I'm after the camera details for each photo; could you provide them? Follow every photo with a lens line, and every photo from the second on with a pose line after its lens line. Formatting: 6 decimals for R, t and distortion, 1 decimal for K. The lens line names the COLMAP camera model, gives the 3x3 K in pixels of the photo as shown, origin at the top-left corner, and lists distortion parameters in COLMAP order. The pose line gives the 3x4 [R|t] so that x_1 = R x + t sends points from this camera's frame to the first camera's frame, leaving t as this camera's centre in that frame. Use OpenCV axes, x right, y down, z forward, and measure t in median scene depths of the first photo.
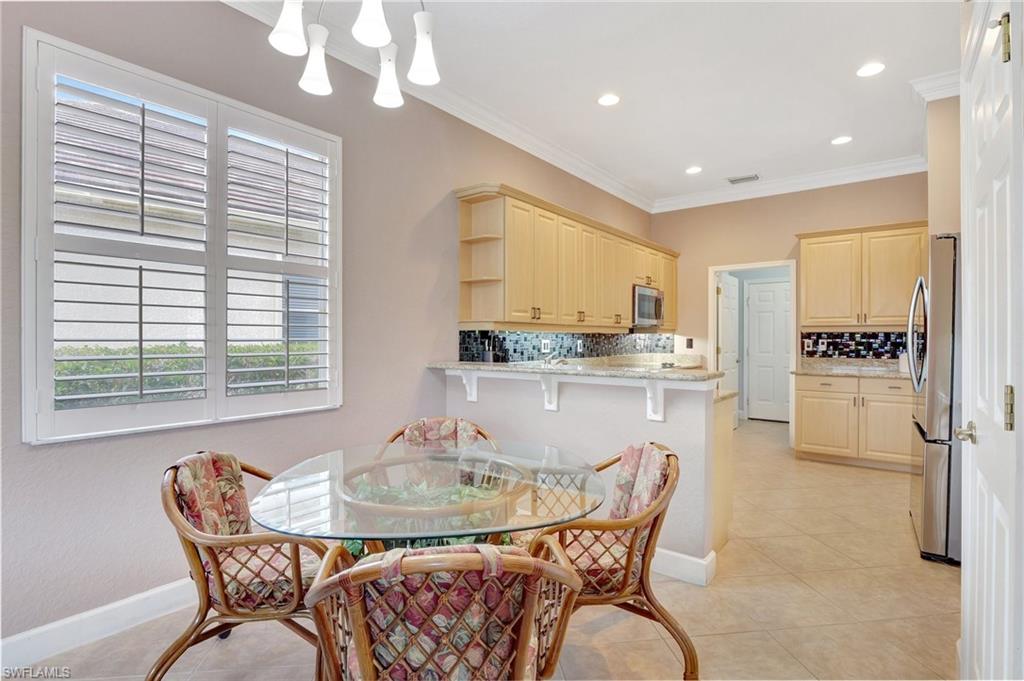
lens RADIAL K [[494.7, 0, 512.9], [0, 494.7, 344.5], [0, 0, 1]] dist [-0.006183, -0.003395]
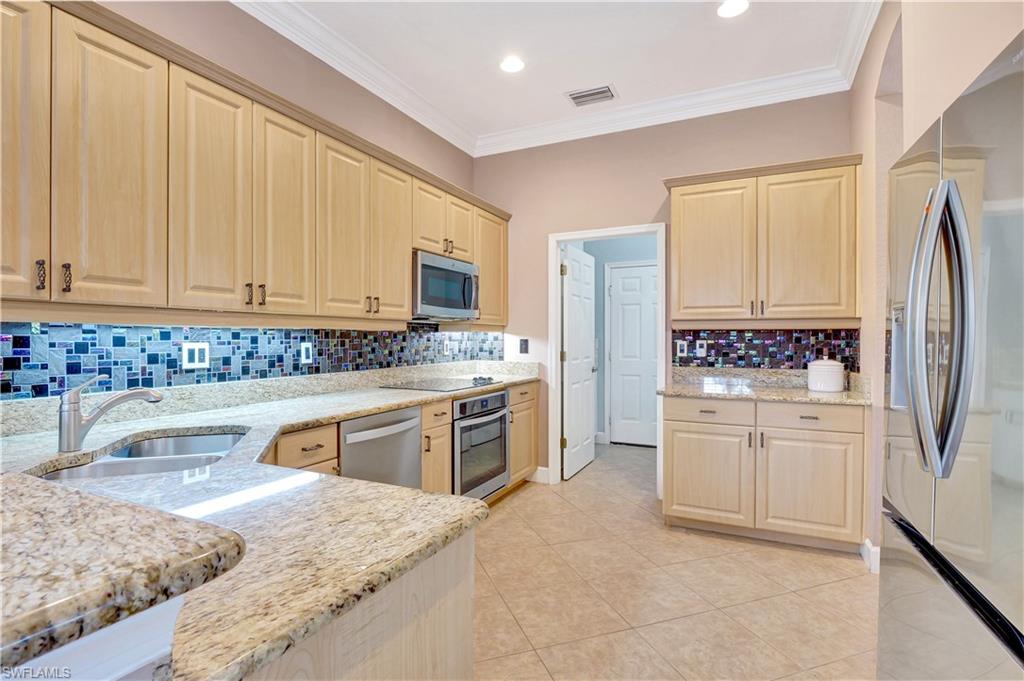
lens RADIAL K [[494.7, 0, 511.3], [0, 494.7, 341.4], [0, 0, 1]] dist [-0.006183, -0.003395]
pose [[0.978483, -0.002250, 0.206313, 0.233754], [0.003473, 0.999978, -0.005563, -0.005797], [-0.206296, 0.006160, 0.978470, 0.391283]]
